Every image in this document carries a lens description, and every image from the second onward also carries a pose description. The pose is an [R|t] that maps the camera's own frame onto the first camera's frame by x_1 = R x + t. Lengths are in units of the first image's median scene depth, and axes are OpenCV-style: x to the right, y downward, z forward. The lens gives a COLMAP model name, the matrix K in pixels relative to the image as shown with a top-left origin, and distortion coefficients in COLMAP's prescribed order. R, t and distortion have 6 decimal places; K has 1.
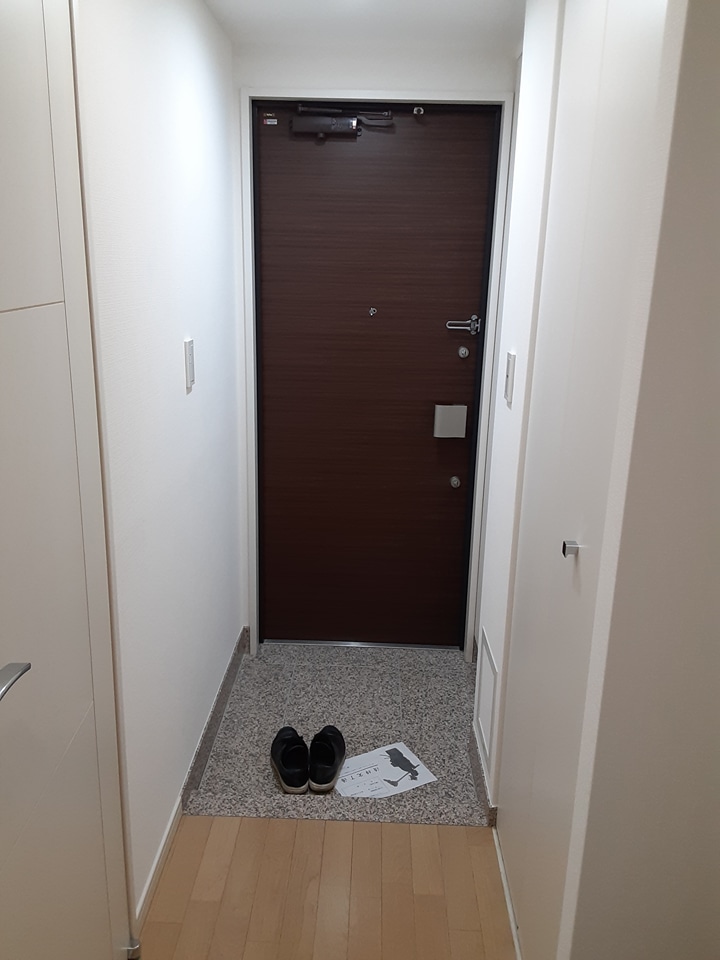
lens RADIAL K [[770.0, 0, 357.3], [0, 770.0, 476.0], [0, 0, 1]] dist [0.131000, -0.199257]
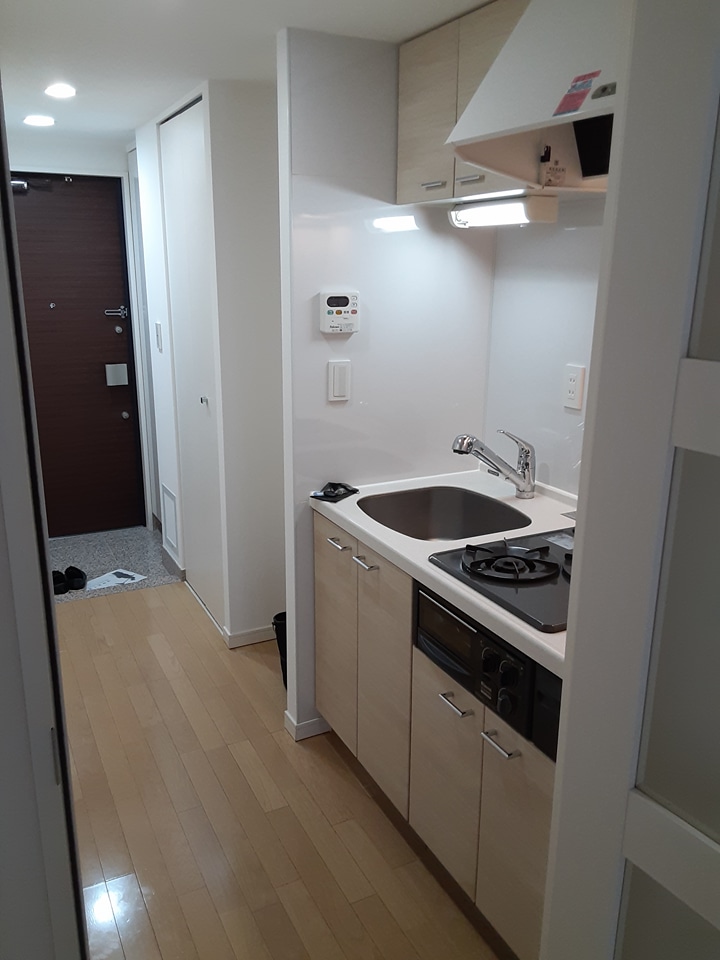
lens RADIAL K [[770.0, 0, 357.3], [0, 770.0, 476.0], [0, 0, 1]] dist [0.131000, -0.199257]
pose [[0.879050, -0.141213, 0.455334, -0.211238], [0.141799, 0.989343, 0.033073, 0.158200], [-0.455152, 0.035493, 0.889706, -0.649775]]
